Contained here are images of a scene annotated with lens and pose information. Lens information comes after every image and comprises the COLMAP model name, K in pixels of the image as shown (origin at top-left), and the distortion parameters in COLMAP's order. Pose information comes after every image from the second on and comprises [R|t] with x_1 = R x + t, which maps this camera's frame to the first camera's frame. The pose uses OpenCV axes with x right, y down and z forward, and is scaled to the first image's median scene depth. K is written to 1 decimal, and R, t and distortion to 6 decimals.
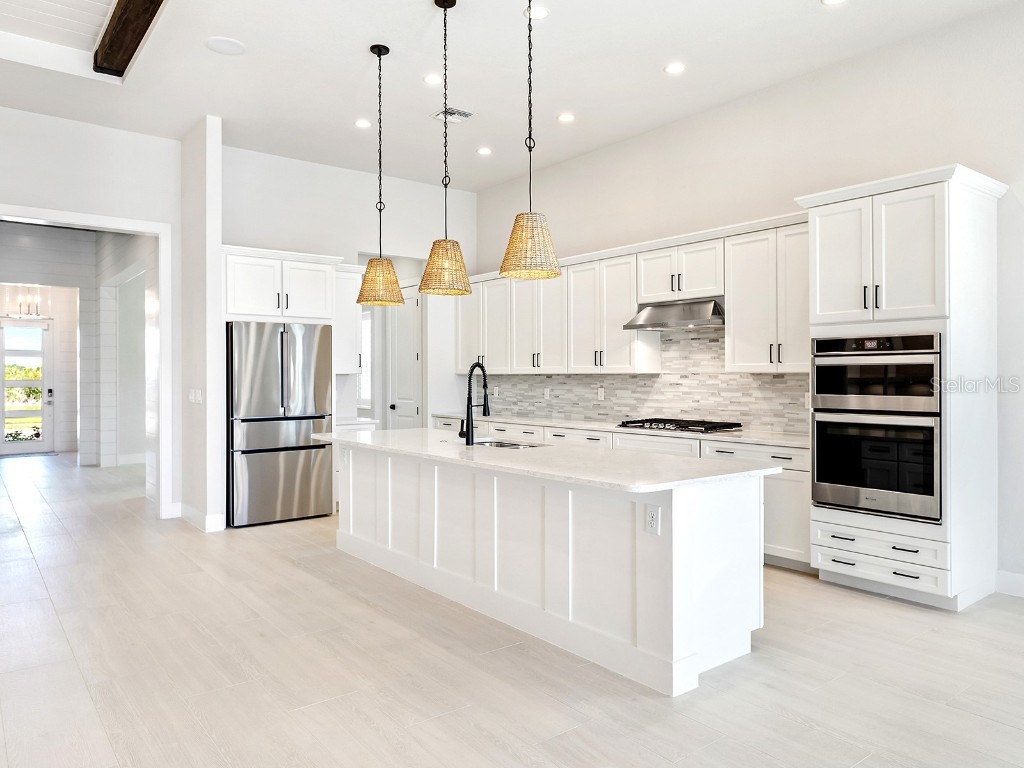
lens RADIAL K [[853.9, 0, 510.7], [0, 853.9, 382.0], [0, 0, 1]] dist [-0.001293, -0.009650]
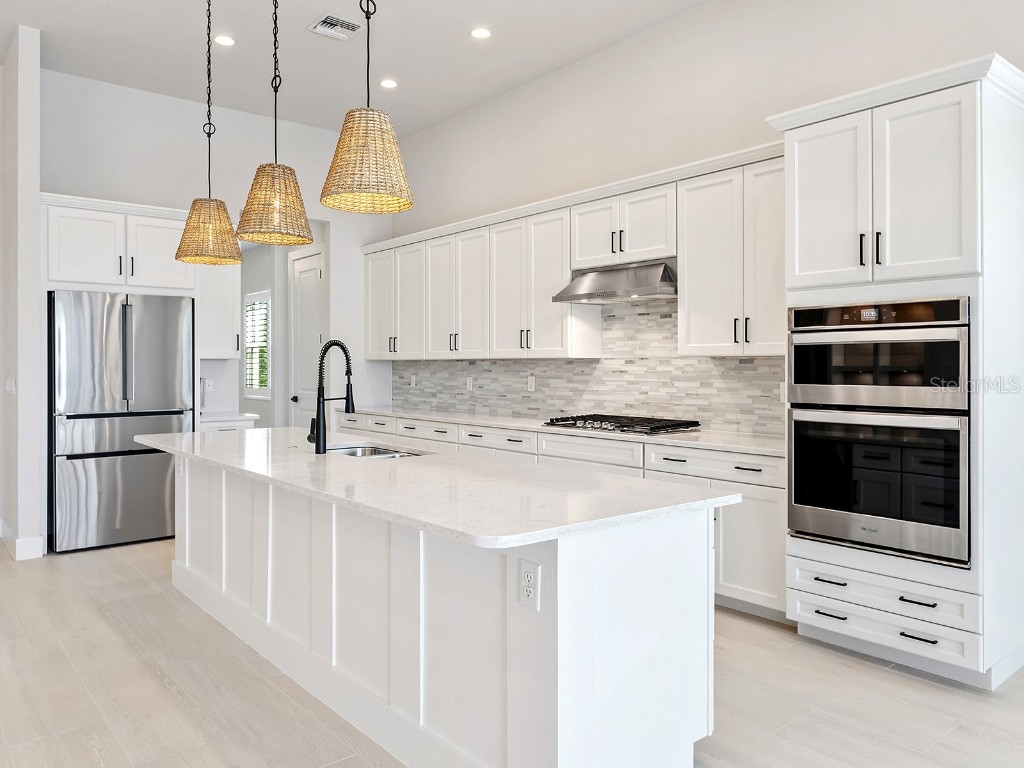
lens RADIAL K [[853.9, 0, 508.4], [0, 853.9, 375.7], [0, 0, 1]] dist [-0.001293, -0.009650]
pose [[0.999829, 0.001367, 0.018443, 0.083214], [-0.001430, 0.999993, 0.003418, 0.004264], [-0.018438, -0.003444, 0.999824, 0.228412]]
